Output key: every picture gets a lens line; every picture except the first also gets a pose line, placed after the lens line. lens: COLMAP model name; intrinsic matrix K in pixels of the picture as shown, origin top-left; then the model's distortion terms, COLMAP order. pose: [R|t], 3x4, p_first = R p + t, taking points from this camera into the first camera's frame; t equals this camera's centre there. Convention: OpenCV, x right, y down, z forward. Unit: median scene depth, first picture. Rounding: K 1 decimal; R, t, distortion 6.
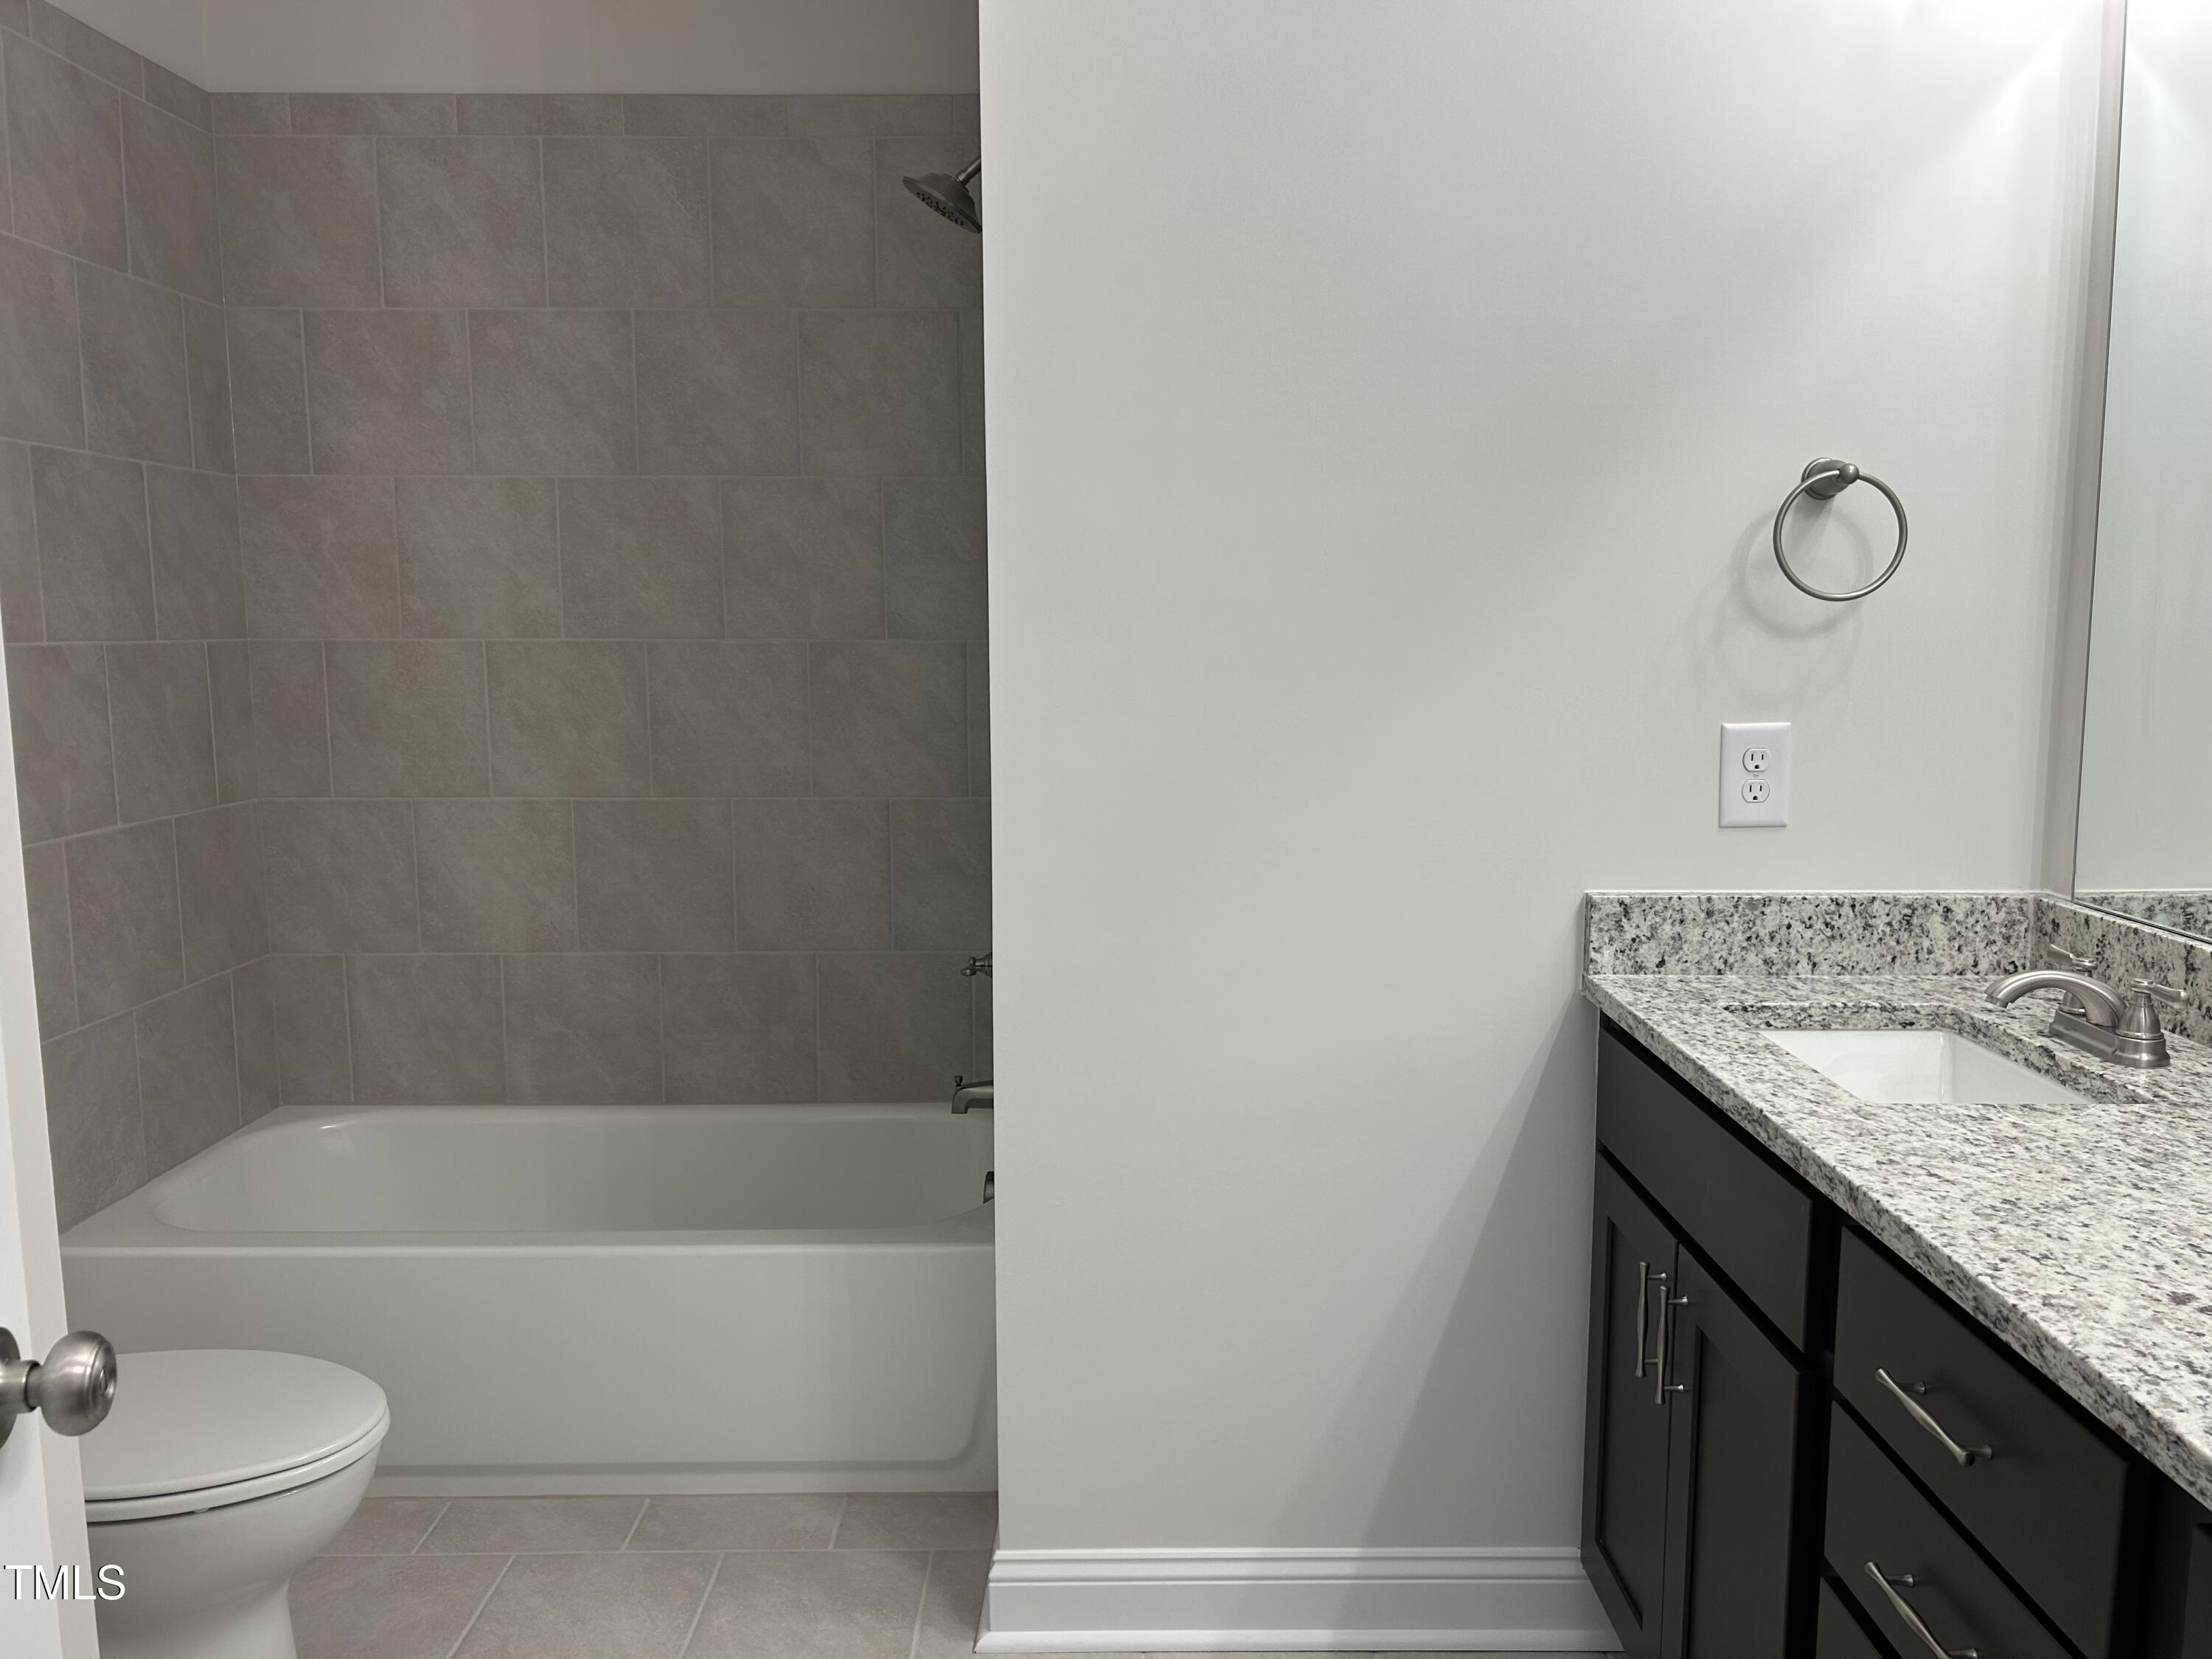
lens RADIAL K [[1684.0, 0, 1105.6], [0, 1684.0, 830.2], [0, 0, 1]] dist [0.008133, -0.012165]
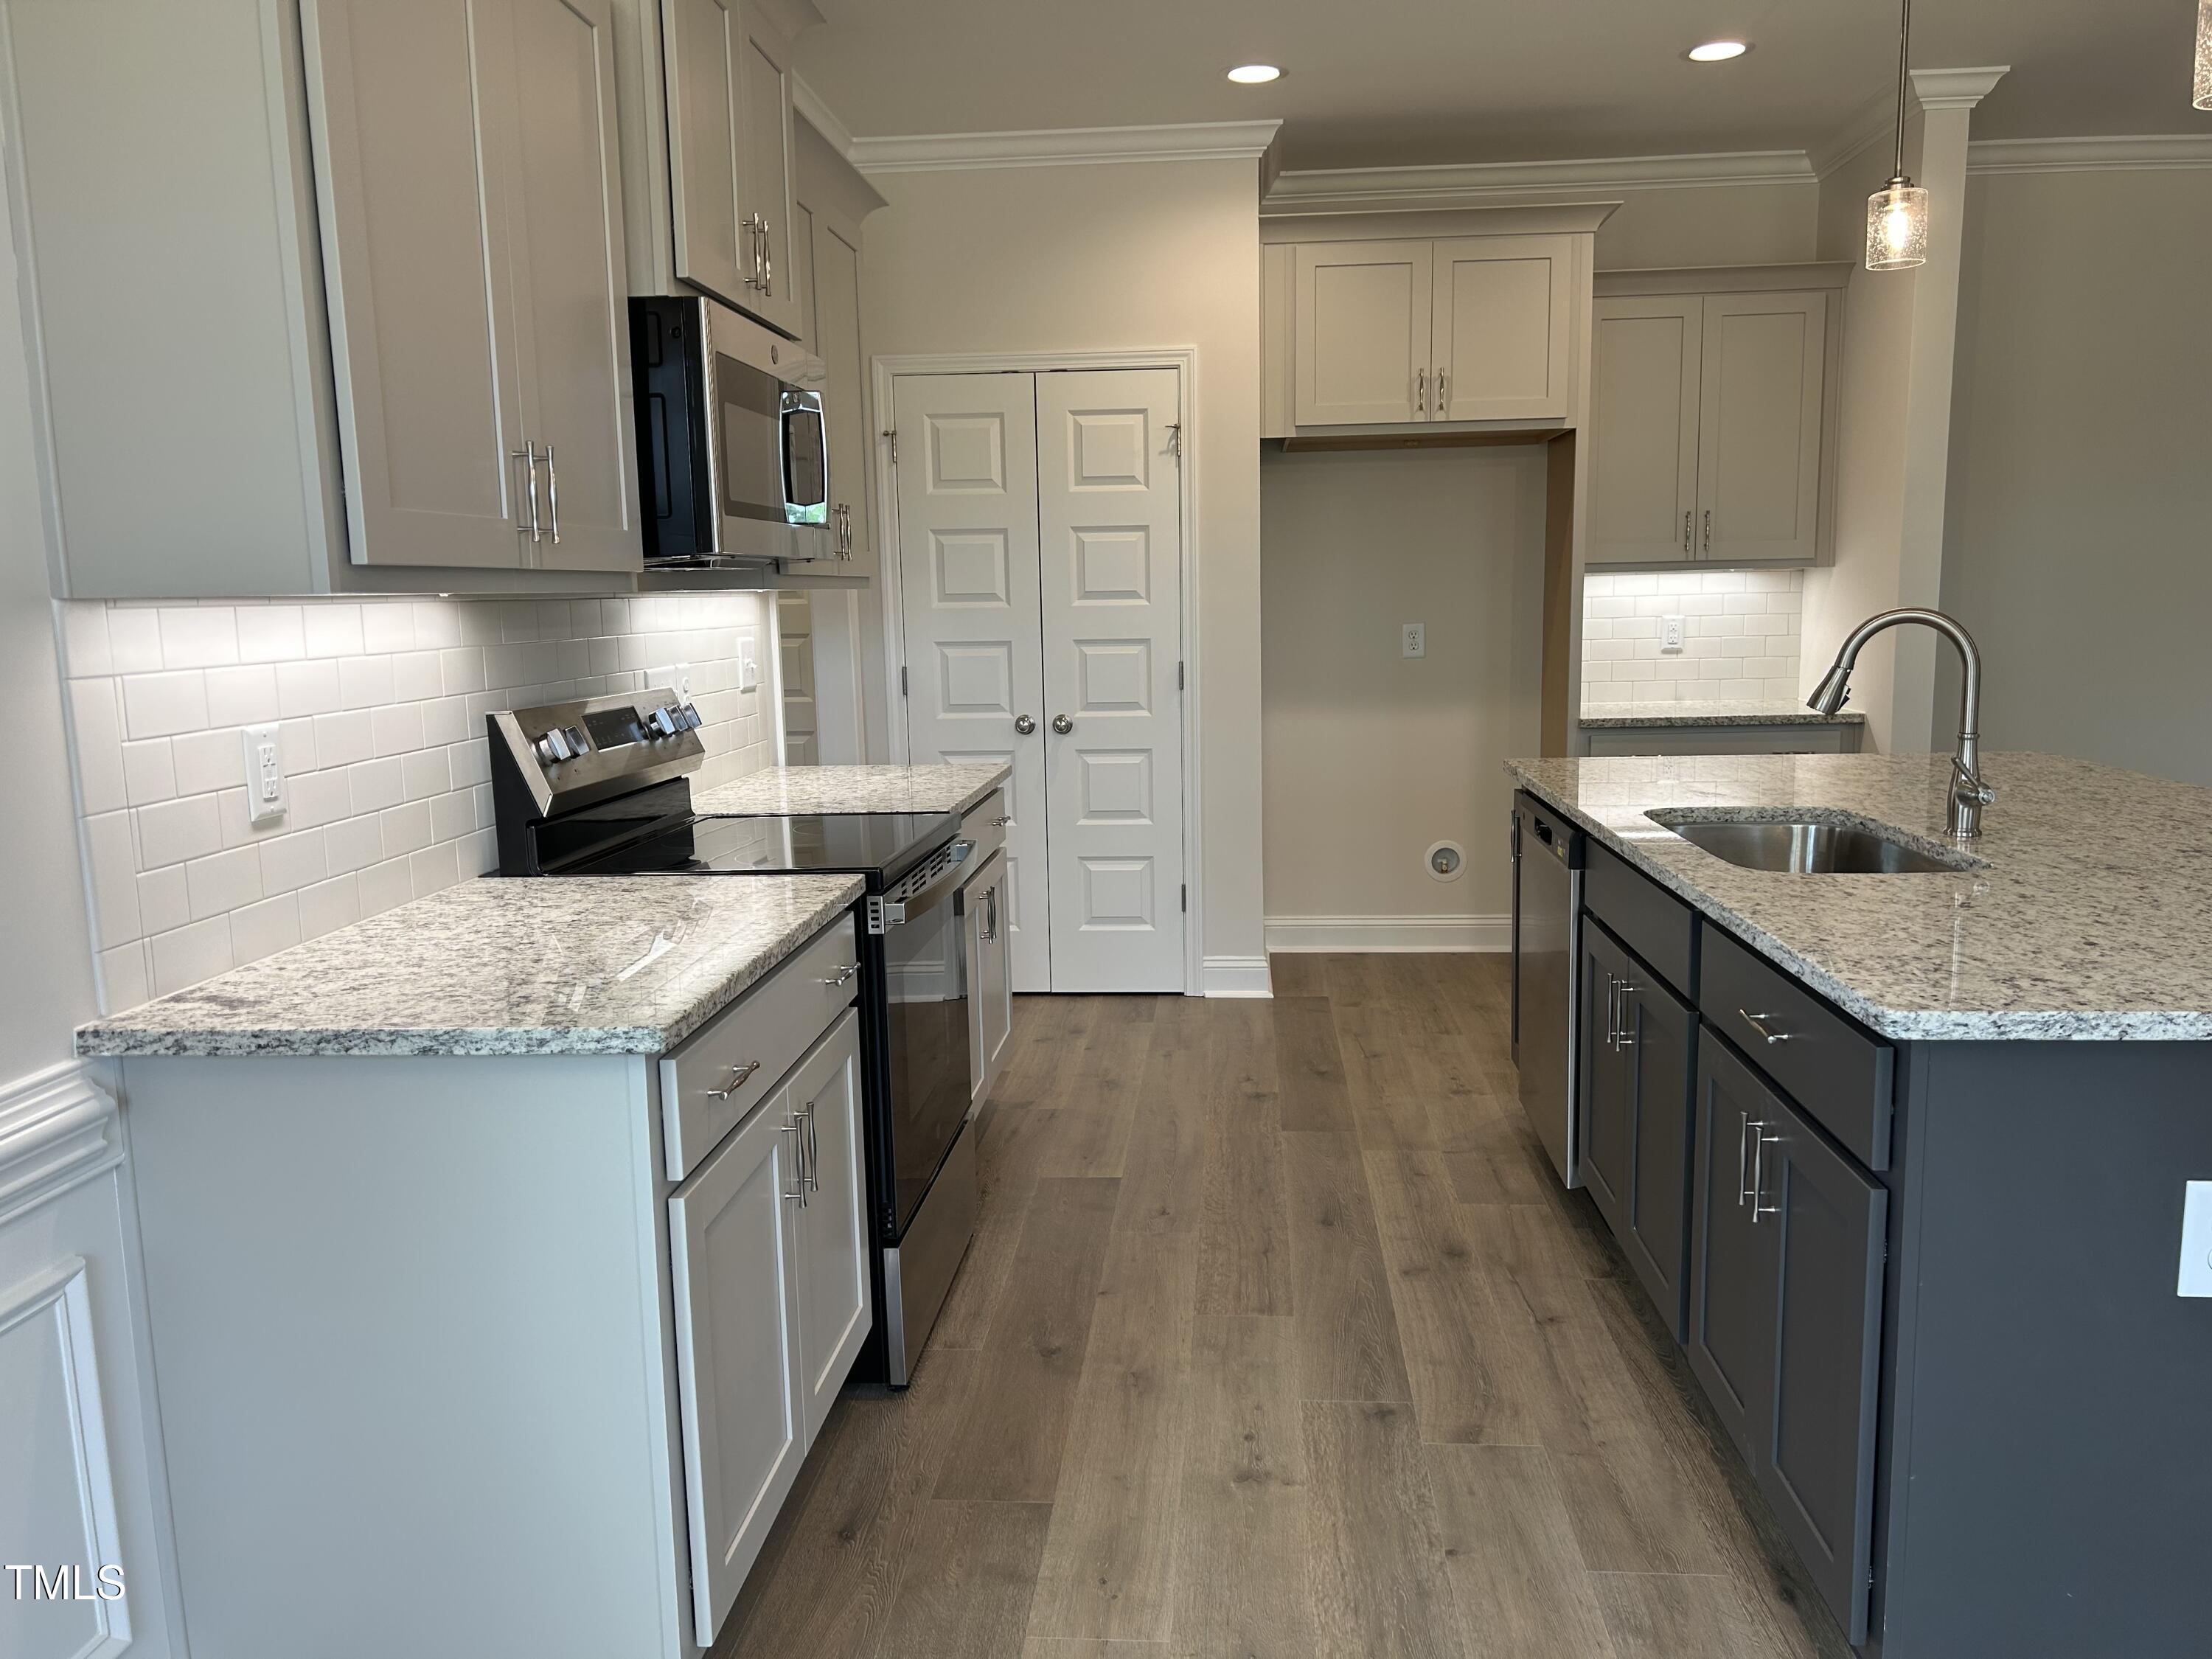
lens RADIAL K [[1684.0, 0, 1107.2], [0, 1684.0, 834.3], [0, 0, 1]] dist [0.008133, -0.012165]
pose [[0.993308, -0.073899, -0.088759, -0.006428], [0.074354, 0.997230, 0.001823, 0.097656], [0.088378, -0.008410, 0.996051, -0.746412]]
